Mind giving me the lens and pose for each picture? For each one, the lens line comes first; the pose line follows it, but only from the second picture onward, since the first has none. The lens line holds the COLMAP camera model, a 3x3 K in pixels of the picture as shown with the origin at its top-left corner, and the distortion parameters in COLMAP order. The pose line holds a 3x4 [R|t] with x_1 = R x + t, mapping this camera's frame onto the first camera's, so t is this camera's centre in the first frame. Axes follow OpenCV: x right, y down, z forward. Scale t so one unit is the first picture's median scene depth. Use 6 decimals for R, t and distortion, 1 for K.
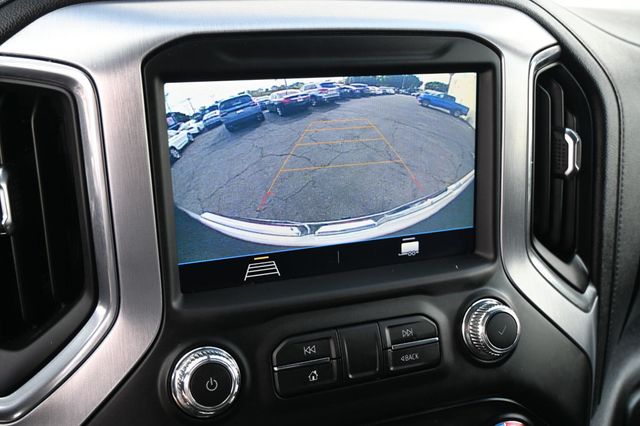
lens RADIAL K [[638.2, 0, 320.0], [0, 638.2, 213.0], [0, 0, 1]] dist [-0.005955, -0.004518]
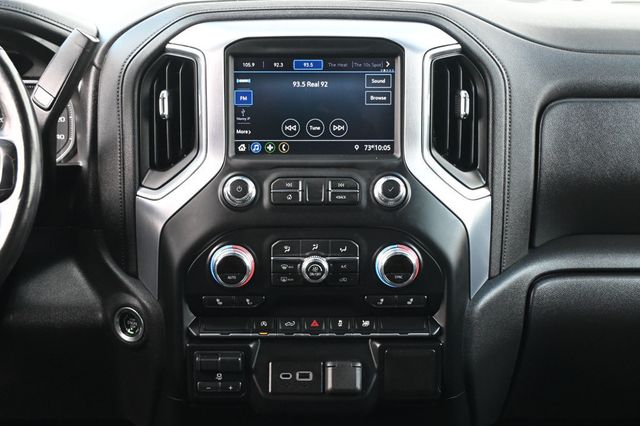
lens RADIAL K [[1065.7, 0, 320.0], [0, 1065.7, 213.0], [0, 0, 1]] dist [0.006709, 0.012173]
pose [[0.942775, 0.072359, -0.325484, 1.197805], [-0.098641, 0.993001, -0.064961, 0.510983], [0.318505, 0.093349, 0.943313, -2.213030]]
